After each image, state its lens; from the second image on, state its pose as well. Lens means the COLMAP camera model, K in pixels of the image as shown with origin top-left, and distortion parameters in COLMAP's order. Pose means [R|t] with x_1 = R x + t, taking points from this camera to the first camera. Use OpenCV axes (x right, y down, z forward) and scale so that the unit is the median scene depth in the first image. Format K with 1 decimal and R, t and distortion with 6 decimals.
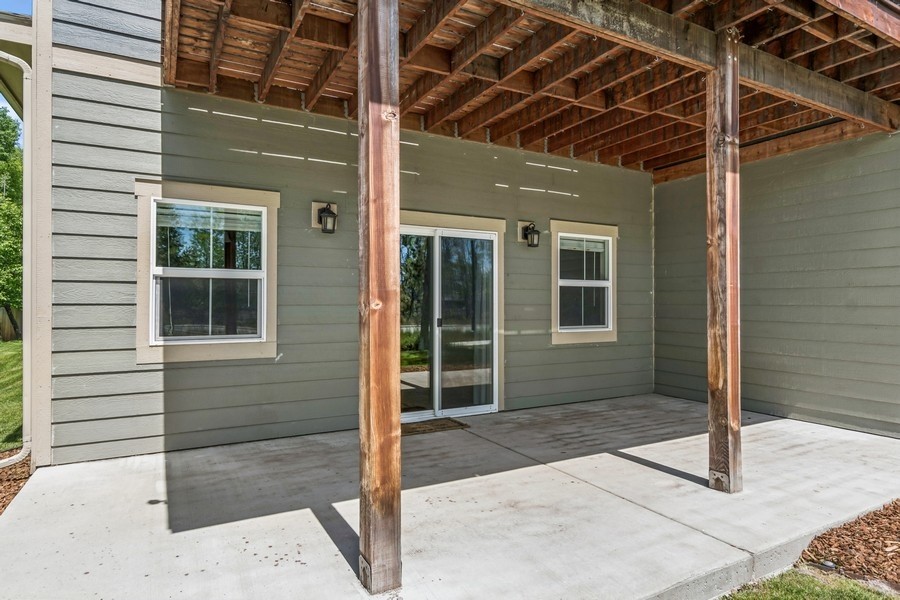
lens RADIAL K [[526.3, 0, 450.5], [0, 526.3, 300.1], [0, 0, 1]] dist [0.001738, 0.000266]
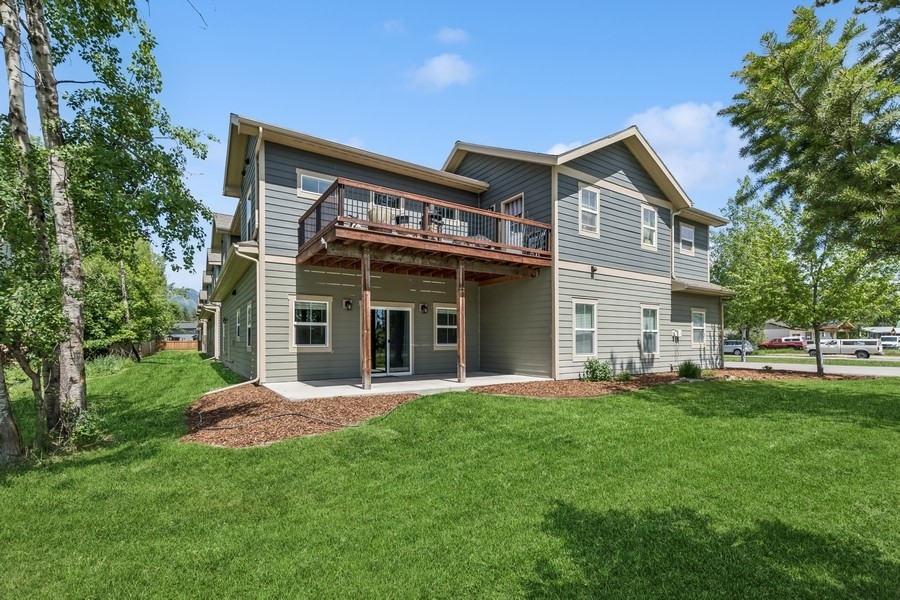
lens RADIAL K [[393.8, 0, 447.3], [0, 393.8, 338.3], [0, 0, 1]] dist [-0.001632, -0.000043]
pose [[0.997947, -0.004347, 0.063902, 0.178538], [0.004489, 0.999988, -0.002082, 0.038663], [-0.063893, 0.002365, 0.997954, -1.260131]]
